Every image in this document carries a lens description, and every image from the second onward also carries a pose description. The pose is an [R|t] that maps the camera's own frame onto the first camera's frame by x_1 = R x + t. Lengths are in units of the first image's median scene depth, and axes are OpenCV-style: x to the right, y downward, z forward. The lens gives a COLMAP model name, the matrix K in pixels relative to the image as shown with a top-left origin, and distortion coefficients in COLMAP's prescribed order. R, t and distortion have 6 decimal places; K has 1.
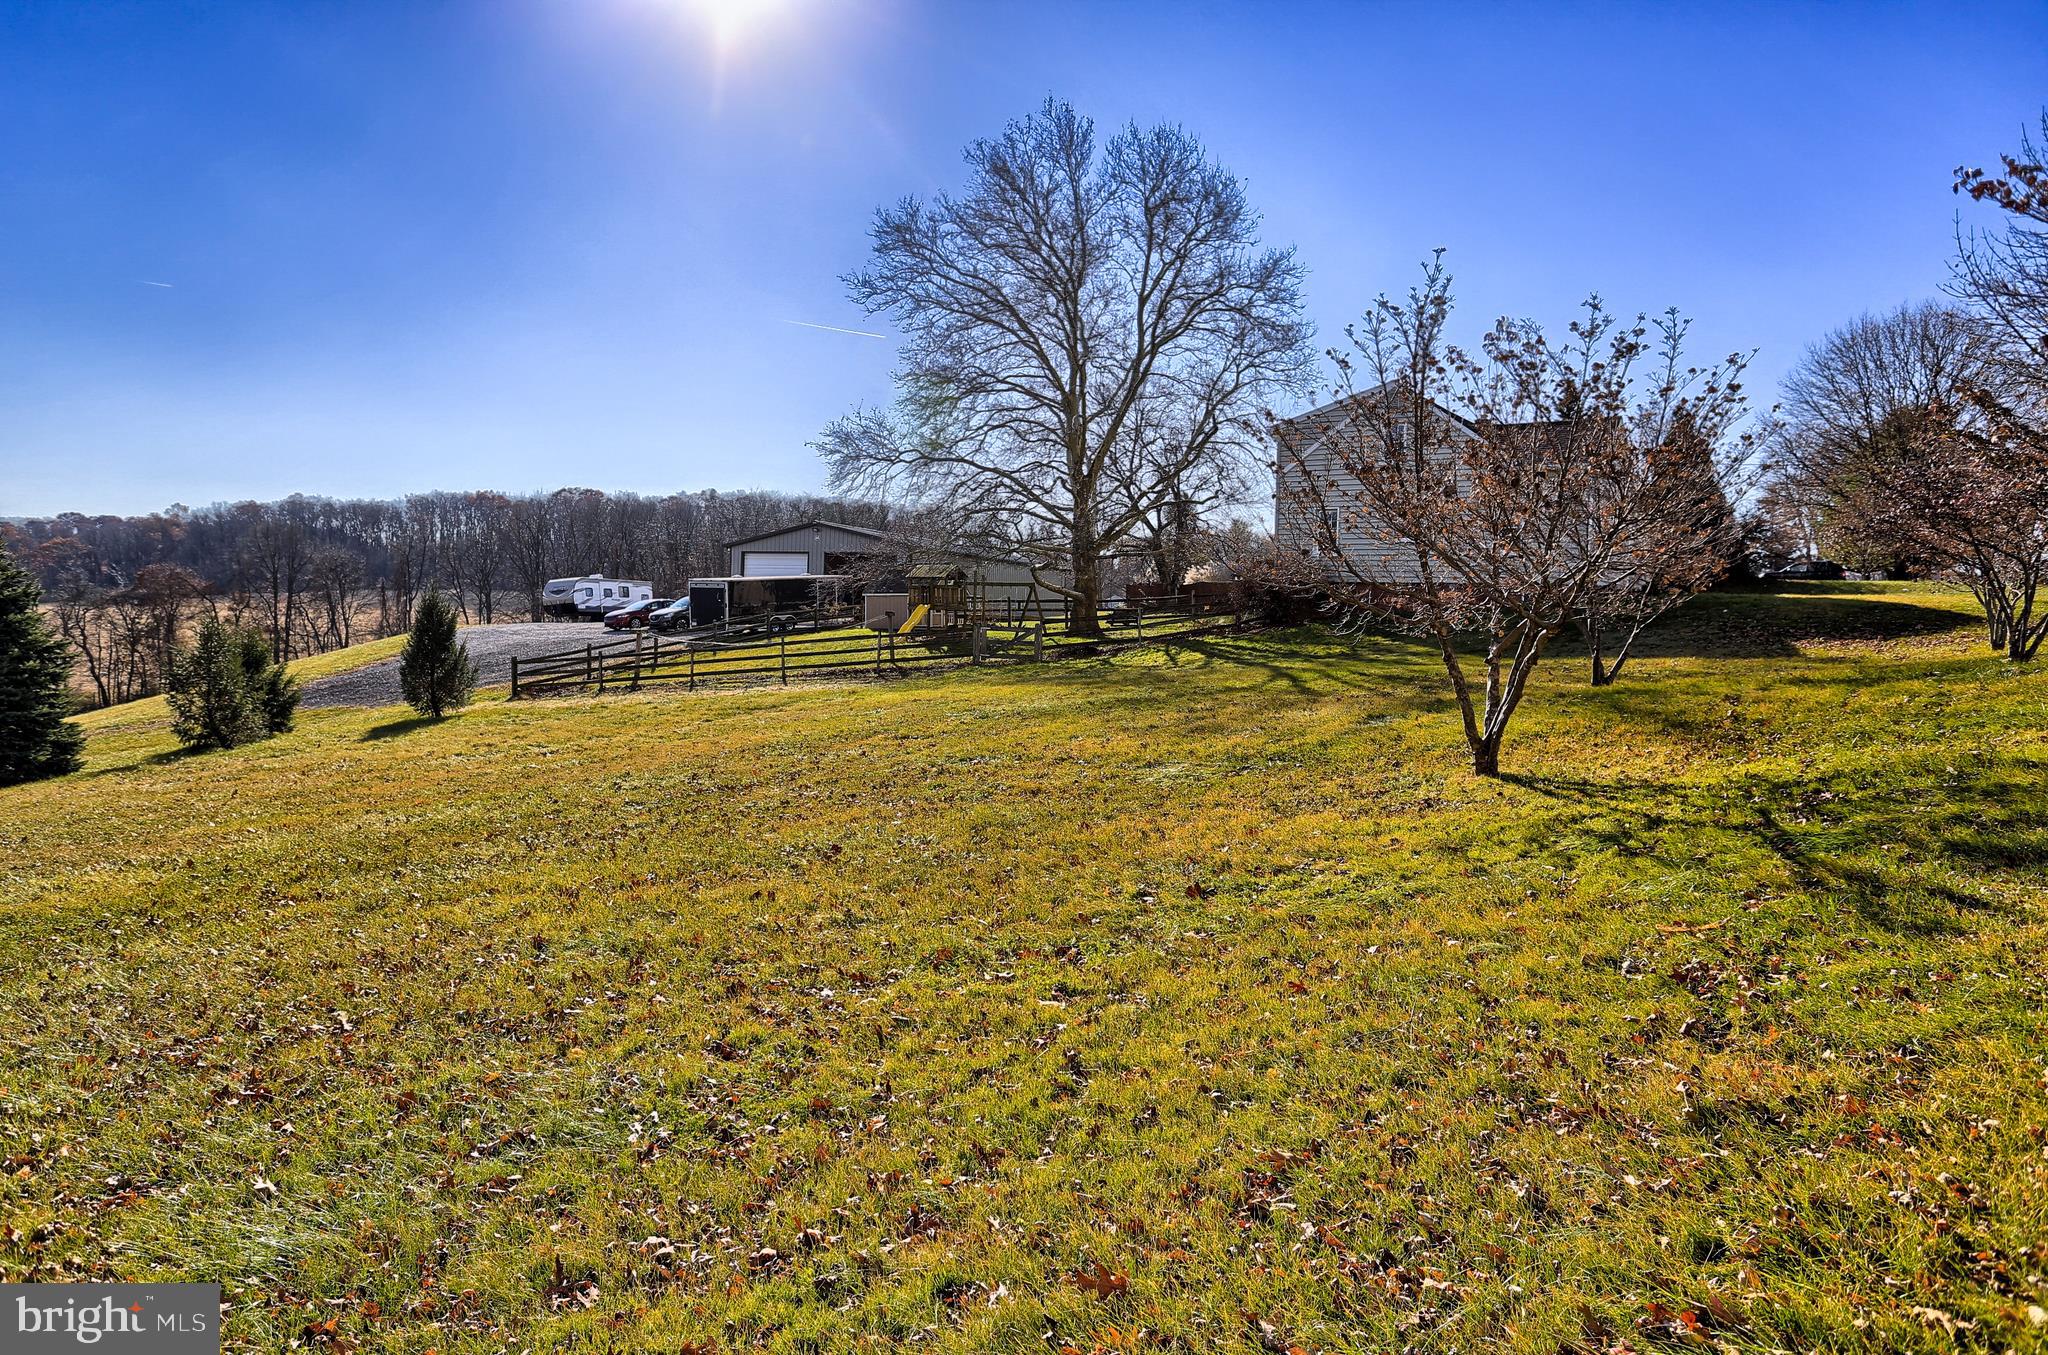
lens RADIAL K [[1290.6, 0, 1024.0], [0, 1290.6, 677.5], [0, 0, 1]] dist [-0.007900, -0.000490]
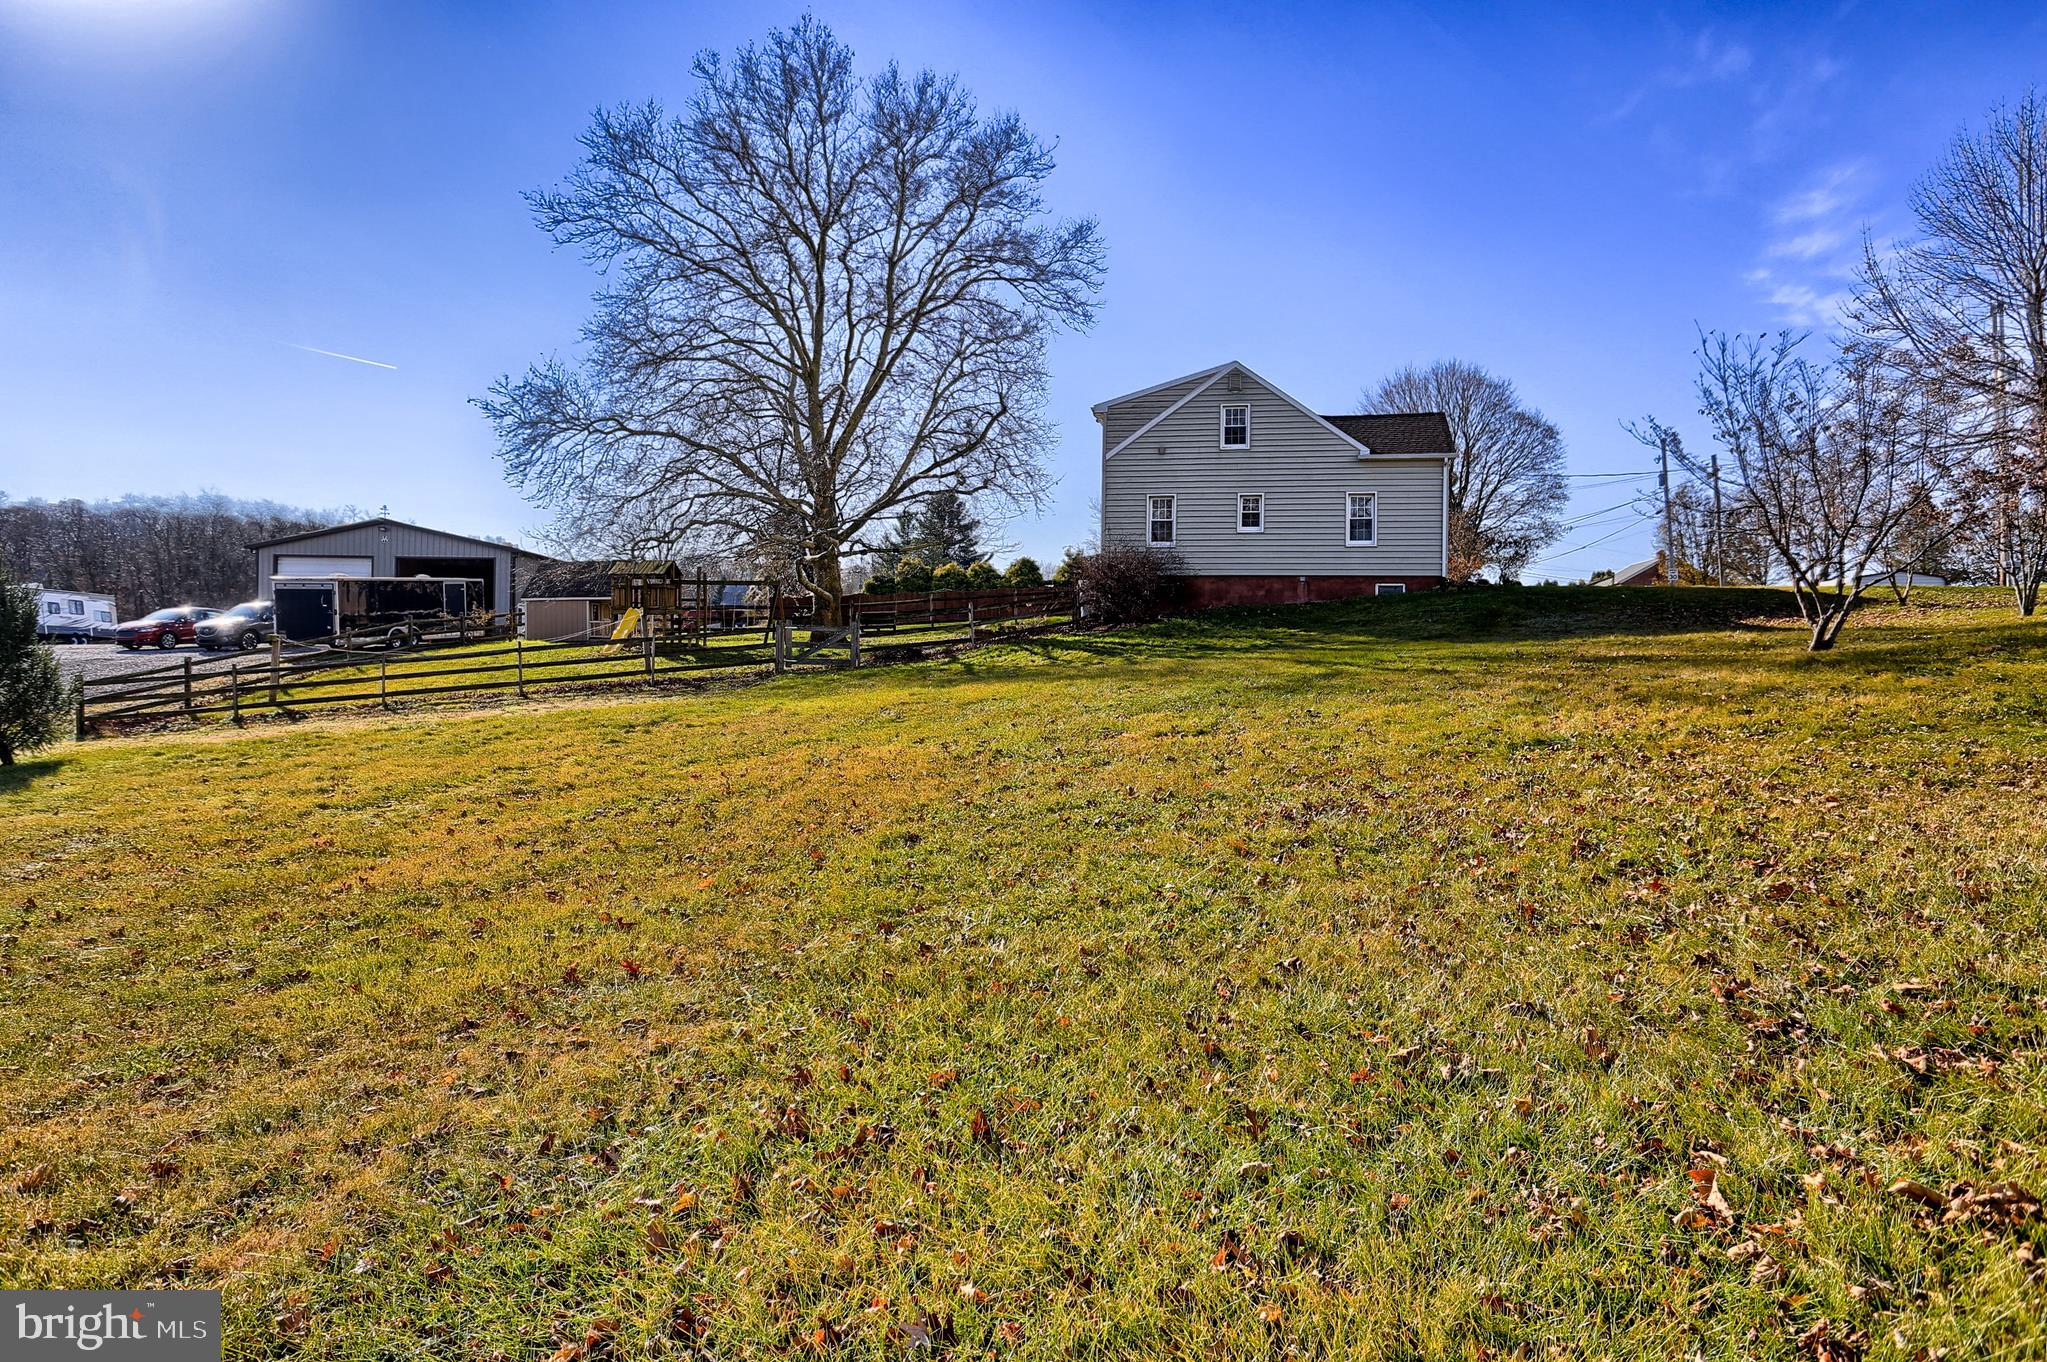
lens RADIAL K [[1290.0, 0, 1023.5], [0, 1290.0, 681.0], [0, 0, 1]] dist [-0.007900, -0.000490]
pose [[0.918839, -0.019905, 0.394130, -0.180172], [0.028569, 0.999462, -0.016127, 0.010670], [-0.393597, 0.026078, 0.918913, 0.154310]]
